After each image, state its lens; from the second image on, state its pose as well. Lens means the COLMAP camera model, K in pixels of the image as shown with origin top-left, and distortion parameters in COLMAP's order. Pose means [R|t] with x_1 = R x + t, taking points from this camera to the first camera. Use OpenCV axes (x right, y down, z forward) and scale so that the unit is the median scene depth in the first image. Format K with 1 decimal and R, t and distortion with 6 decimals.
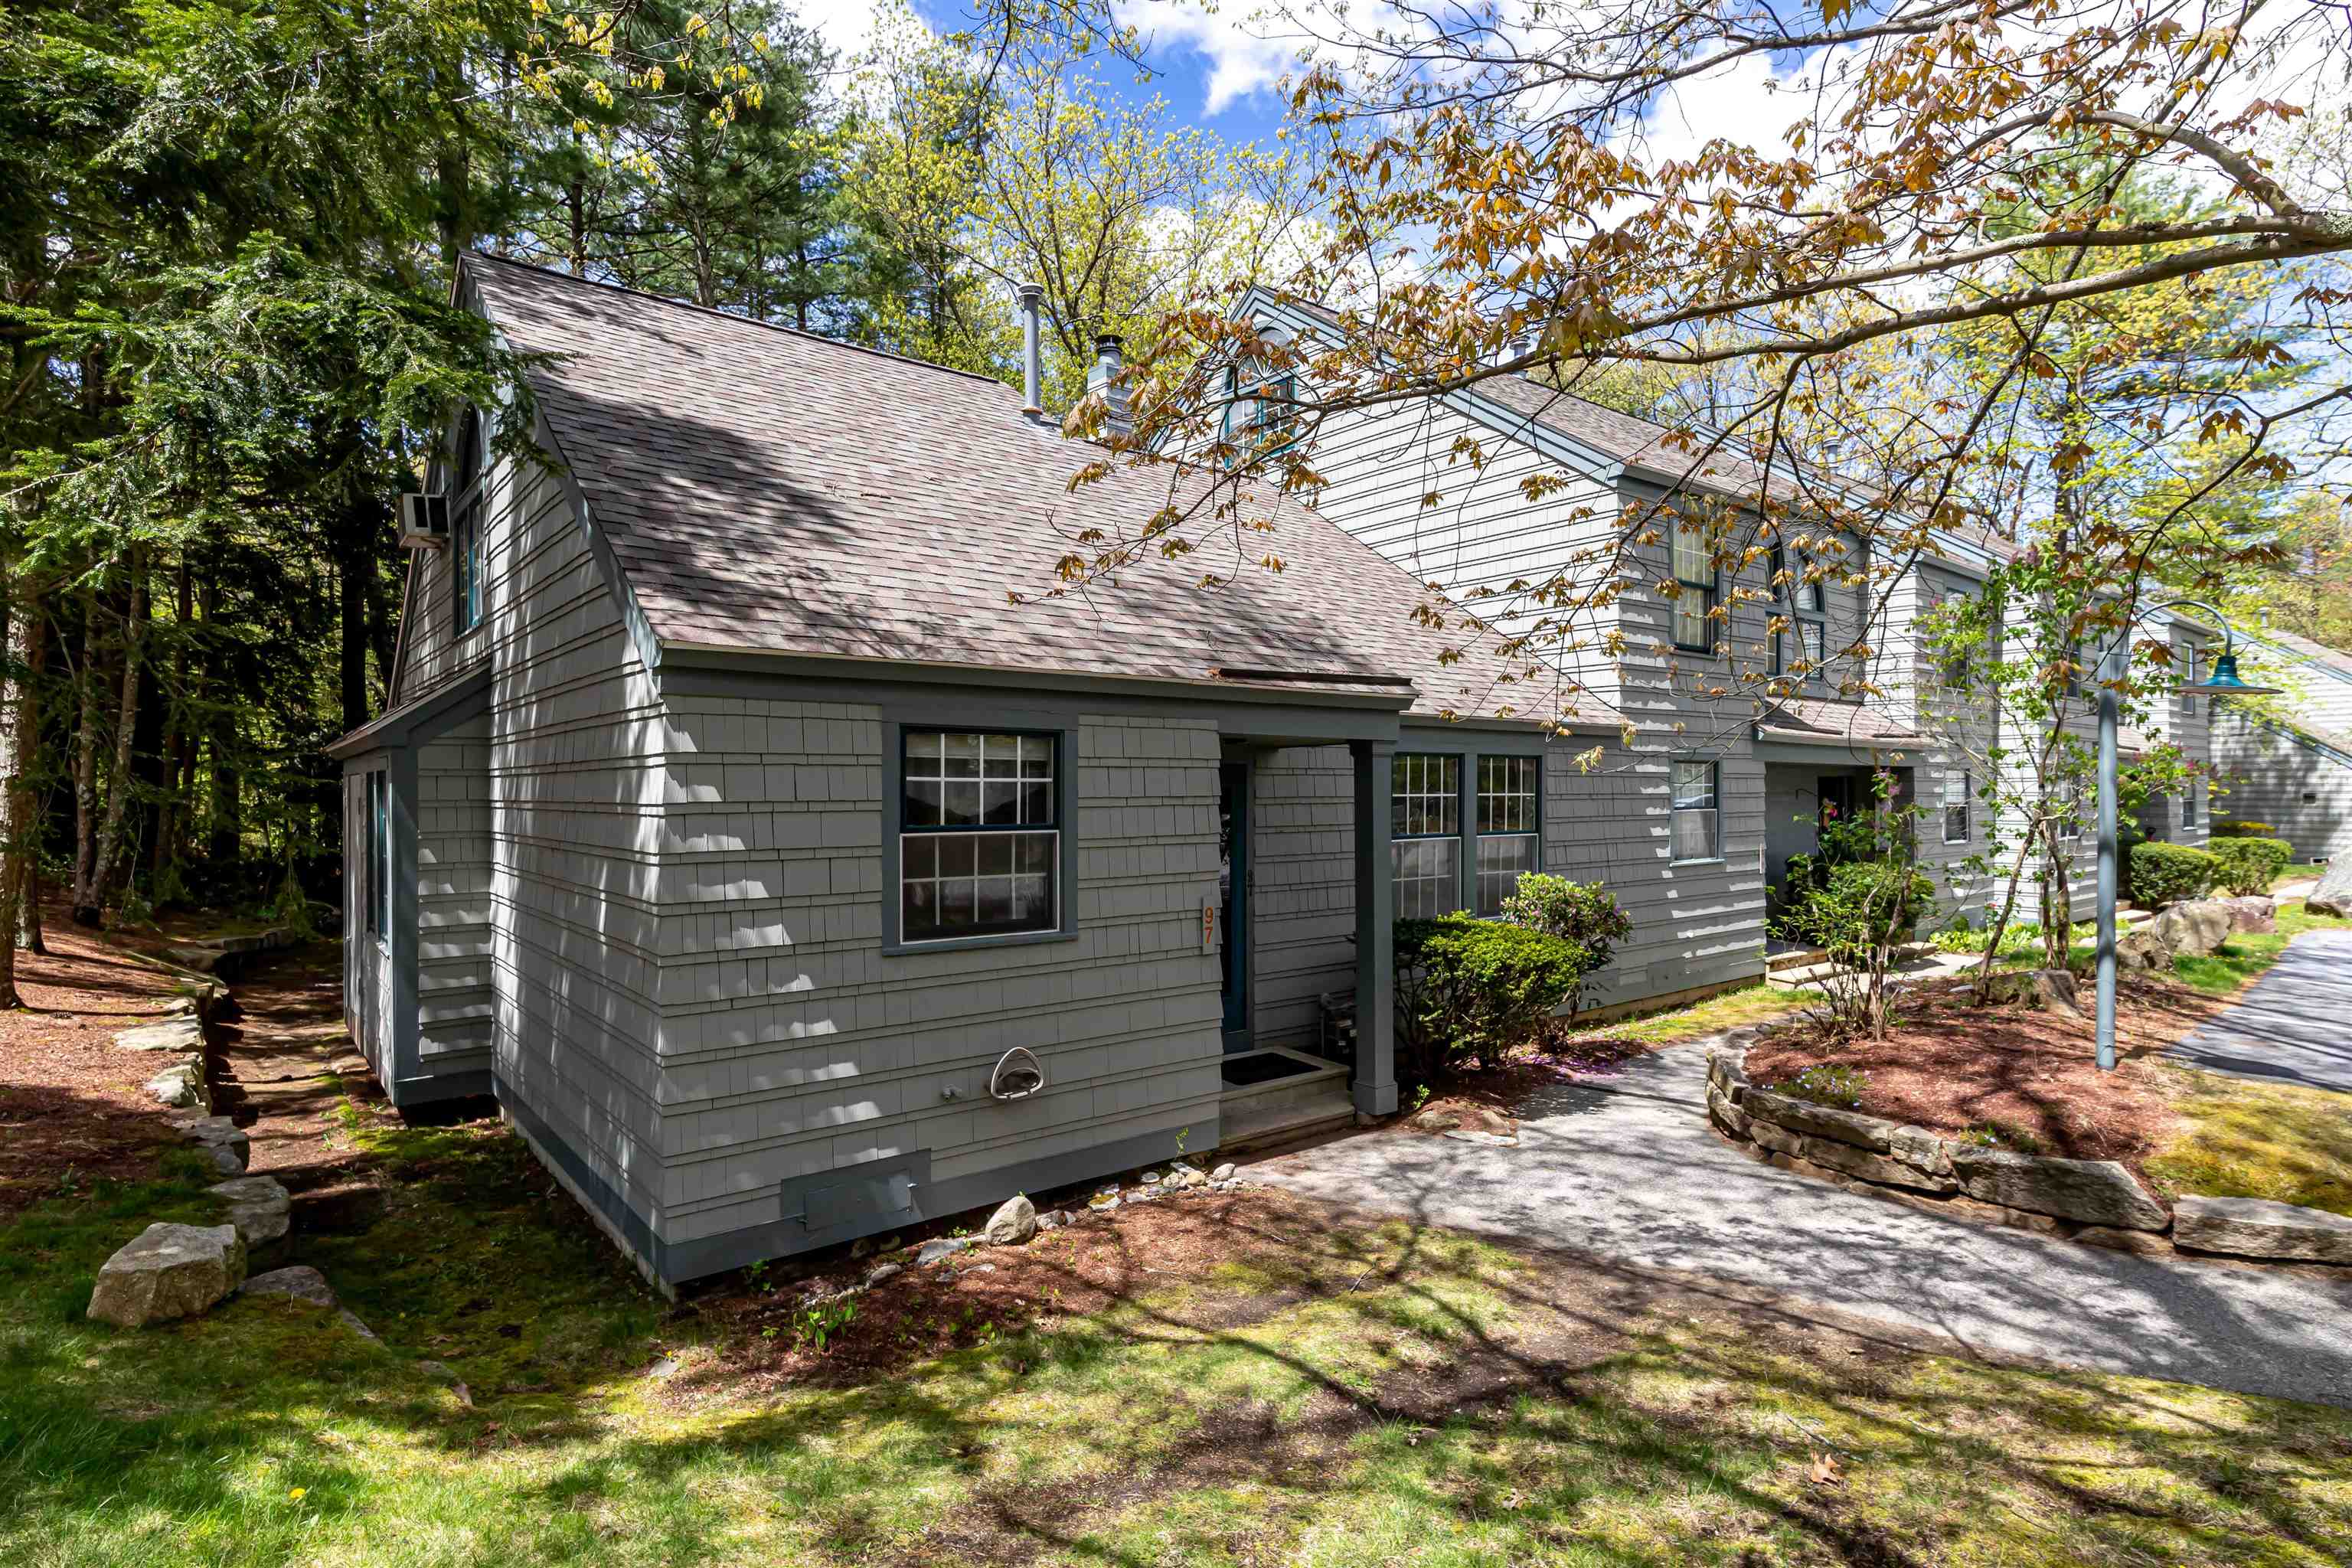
lens RADIAL K [[1189.1, 0, 1184.7], [0, 1189.1, 794.4], [0, 0, 1]] dist [0.005566, 0.000492]
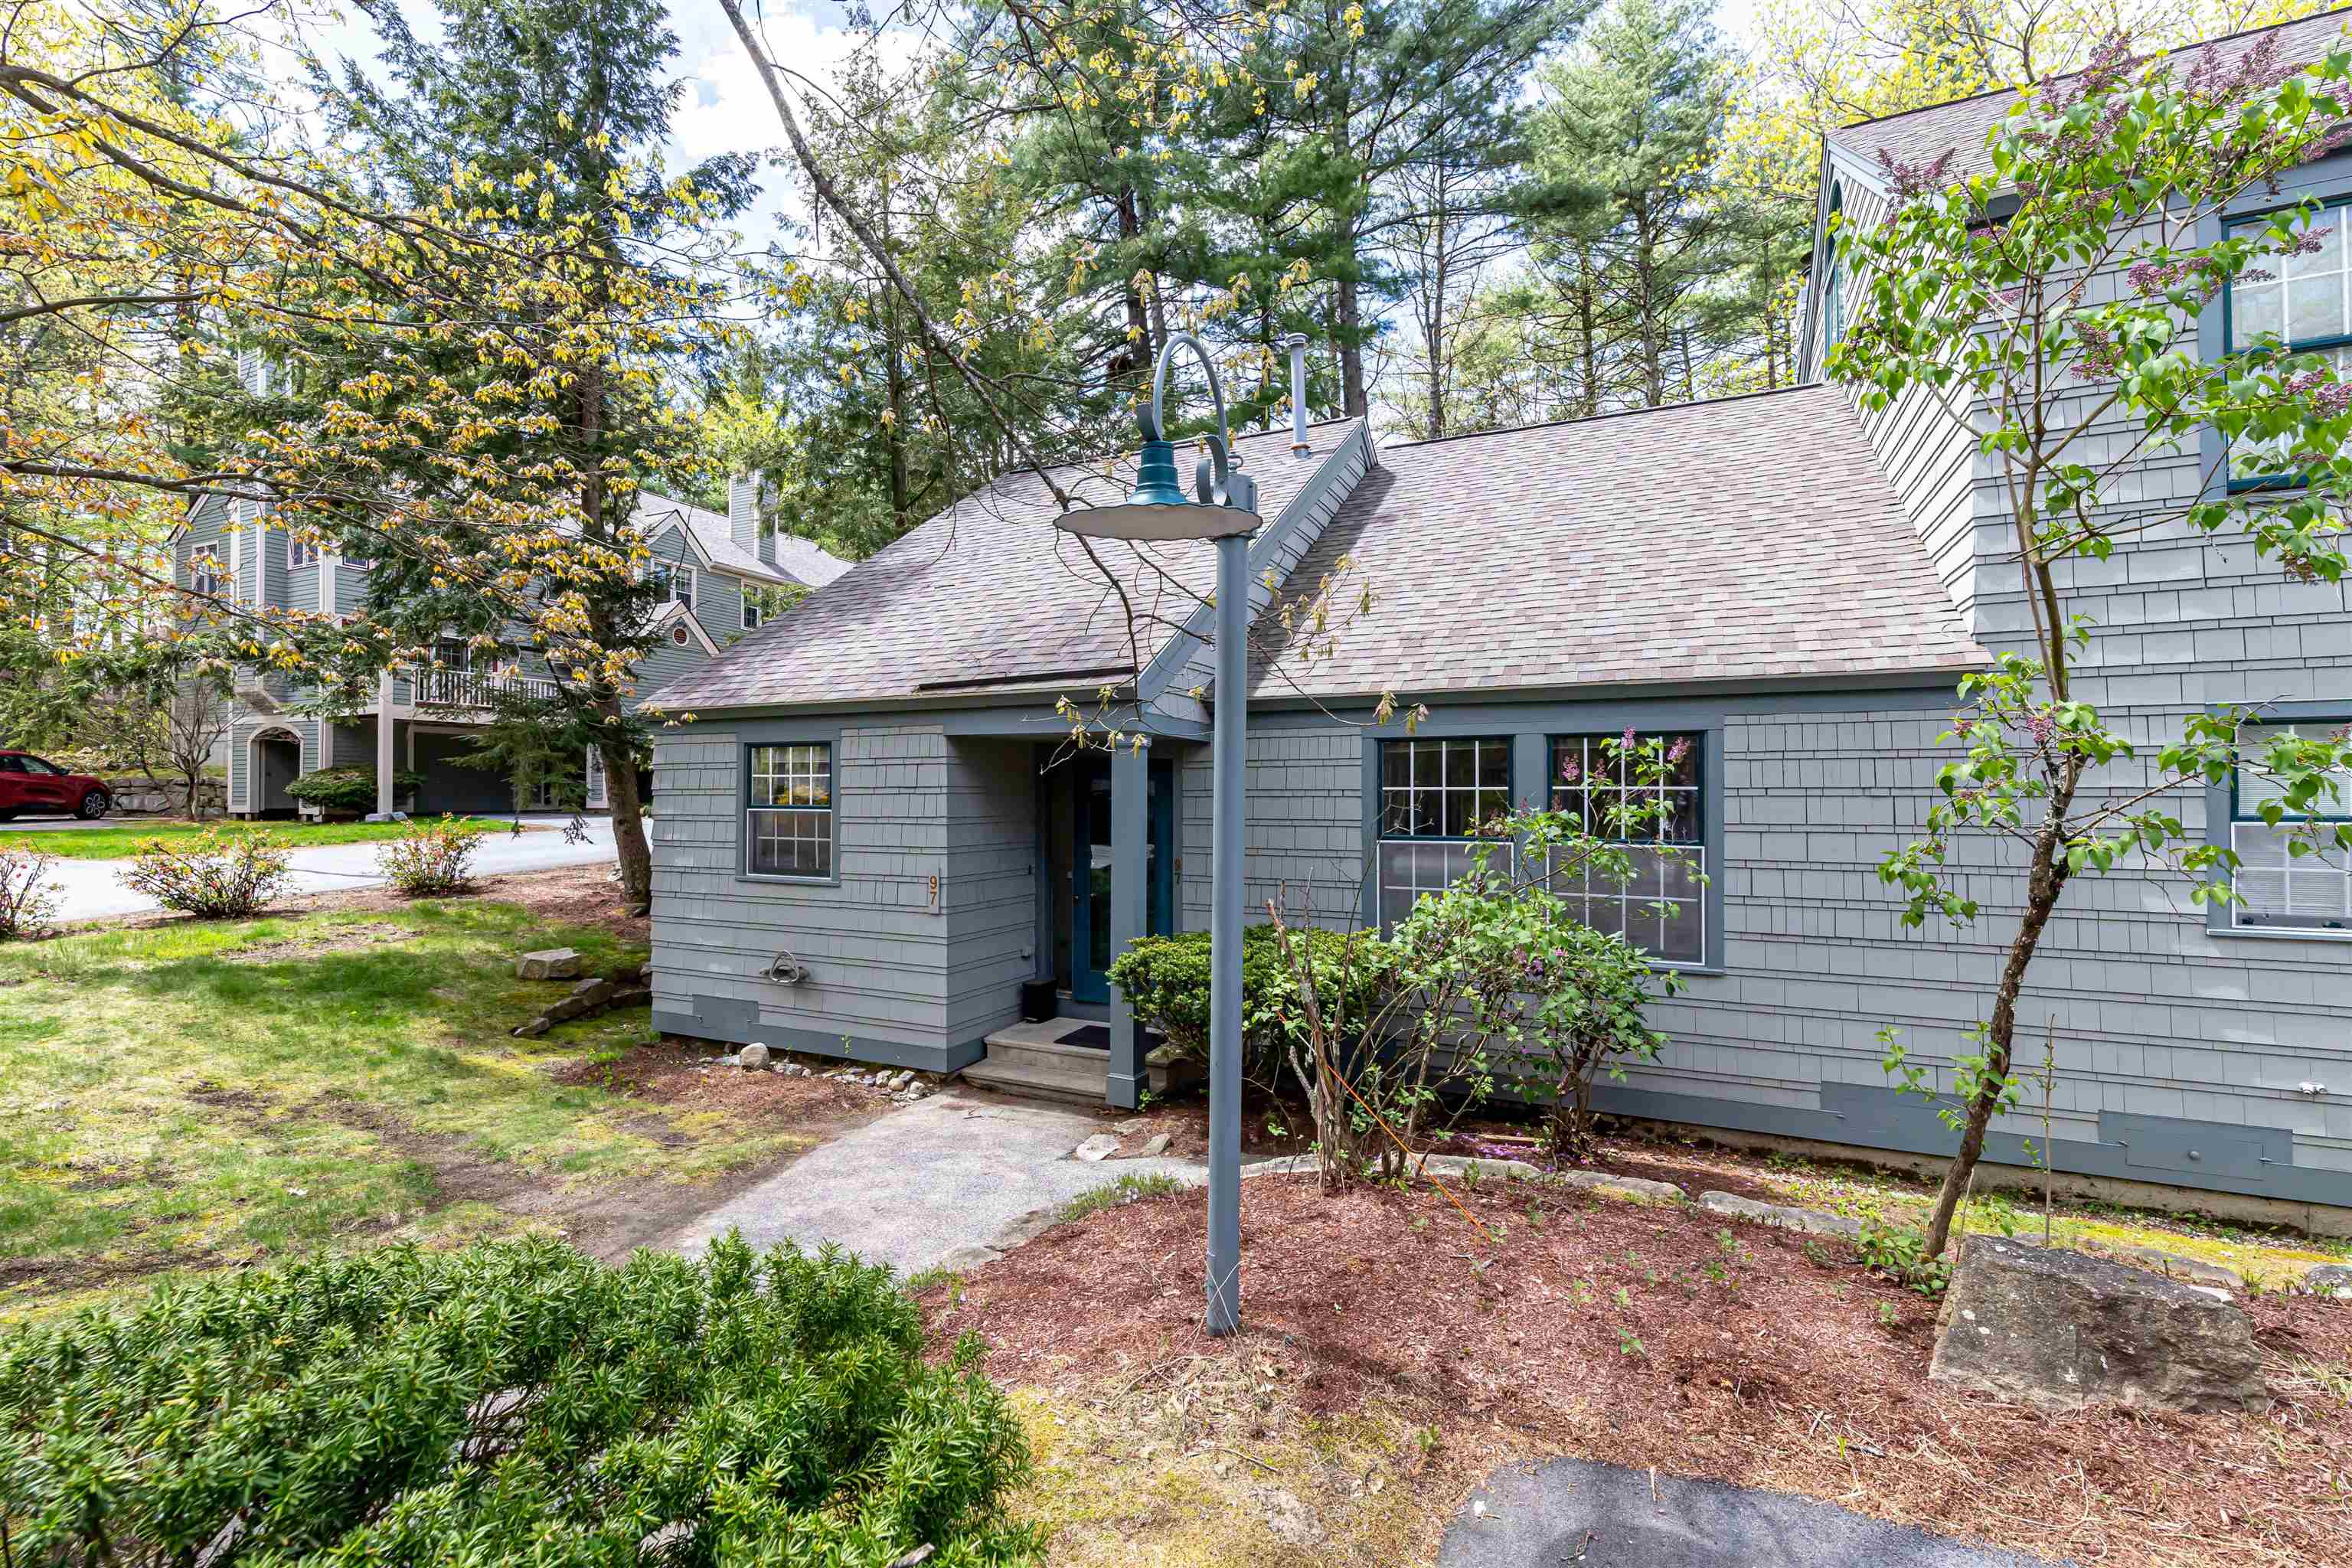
lens RADIAL K [[1029.5, 0, 1169.7], [0, 1029.5, 784.8], [0, 0, 1]] dist [0.001904, -0.000033]
pose [[0.419640, -0.006093, -0.907670, 1.195895], [-0.002513, 0.999966, -0.007874, 0.008362], [0.907687, 0.005585, 0.419610, 0.835743]]
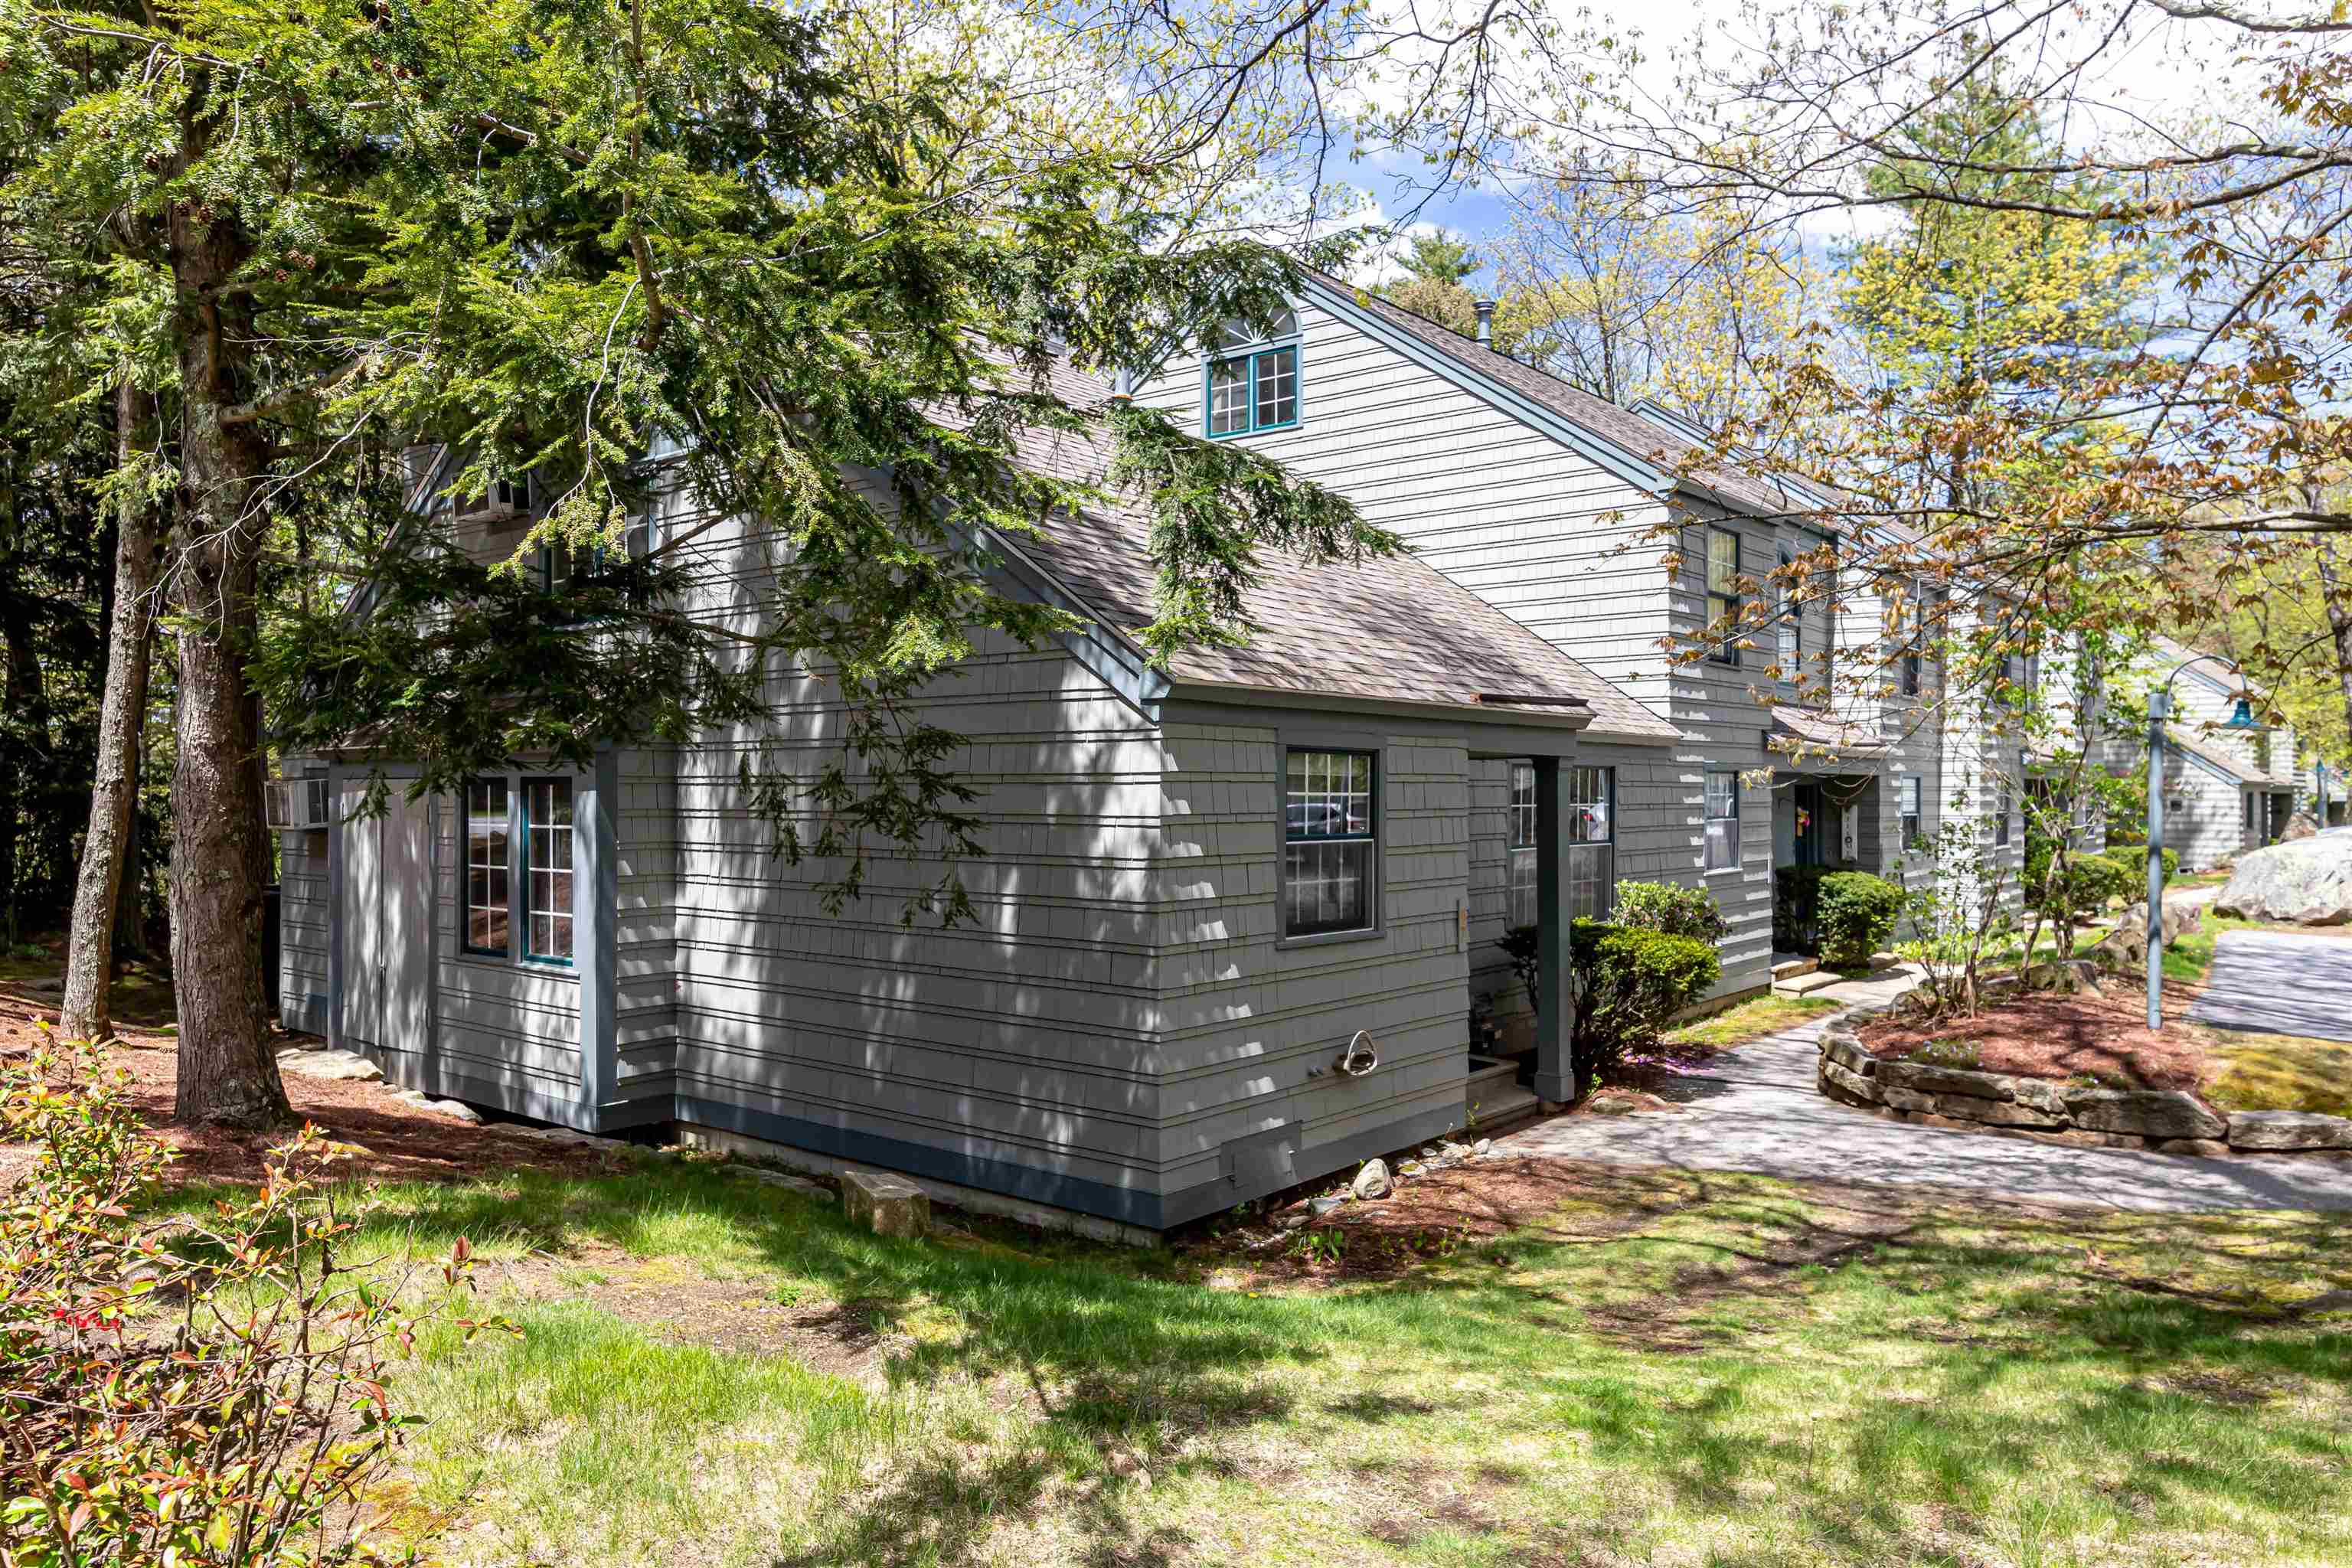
lens RADIAL K [[1551.3, 0, 1223.4], [0, 1551.3, 789.4], [0, 0, 1]] dist [0.003576, 0.001078]
pose [[0.976031, 0.005133, 0.217573, -0.555102], [-0.004147, 0.999979, -0.004990, -0.008501], [-0.217594, 0.003968, 0.976031, -0.389416]]
